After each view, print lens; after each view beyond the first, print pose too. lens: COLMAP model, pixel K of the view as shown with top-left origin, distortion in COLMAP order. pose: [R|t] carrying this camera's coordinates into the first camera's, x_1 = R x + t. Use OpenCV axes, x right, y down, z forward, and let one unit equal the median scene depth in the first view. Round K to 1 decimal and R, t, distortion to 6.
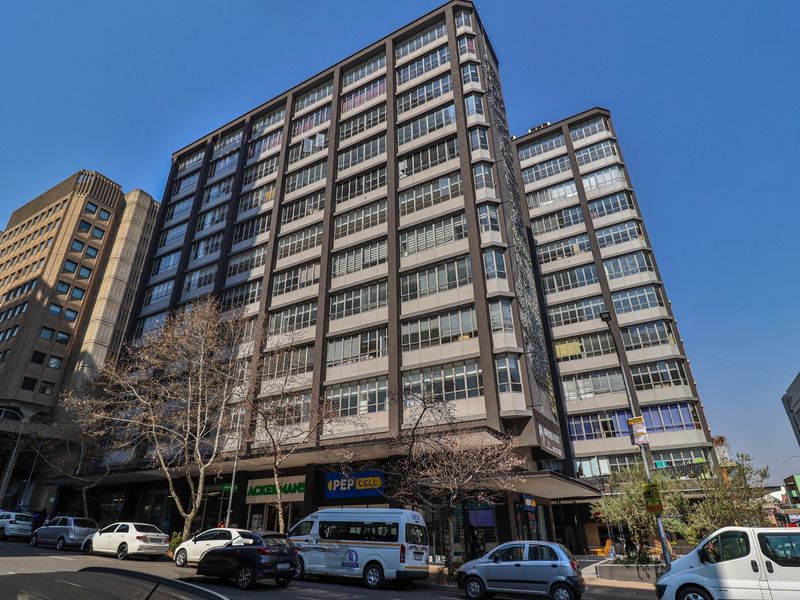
lens RADIAL K [[463.4, 0, 407.4], [0, 463.4, 288.6], [0, 0, 1]] dist [0.004434, -0.015547]
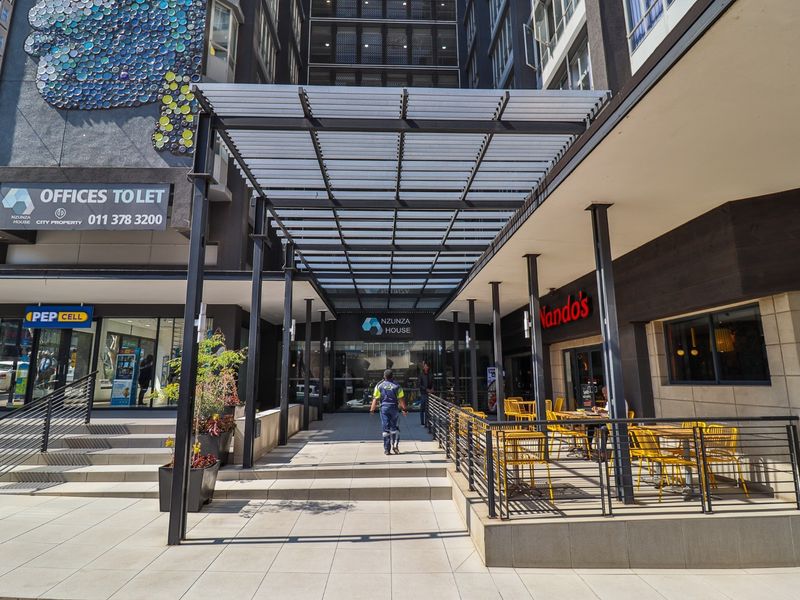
lens RADIAL K [[463.4, 0, 403.7], [0, 463.4, 288.3], [0, 0, 1]] dist [0.004434, -0.015547]
pose [[0.543758, -0.143932, -0.826807, 0.601038], [0.385660, 0.917855, 0.093851, 0.333410], [0.745381, -0.369899, 0.554600, 0.622723]]
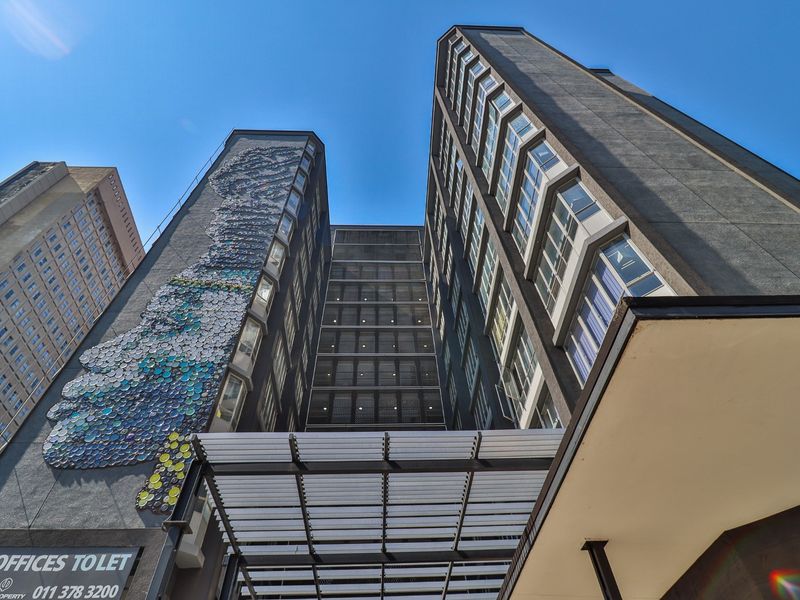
lens RADIAL K [[463.4, 0, 402.0], [0, 463.4, 295.7], [0, 0, 1]] dist [0.004434, -0.015547]
pose [[0.537209, -0.668387, -0.514457, 0.607077], [0.413728, 0.740342, -0.529833, 0.342027], [0.735007, 0.071786, 0.674249, 0.619244]]
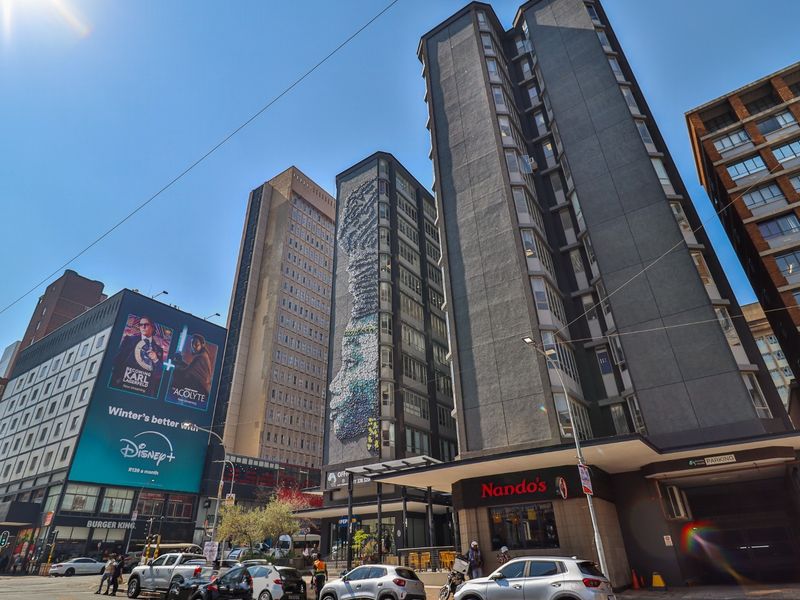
lens RADIAL K [[463.4, 0, 404.7], [0, 463.4, 291.9], [0, 0, 1]] dist [0.004434, -0.015547]
pose [[-0.079441, -0.481576, -0.872796, 1.205861], [0.490421, 0.743392, -0.454813, 0.424873], [0.867857, -0.464169, 0.177120, 0.765516]]
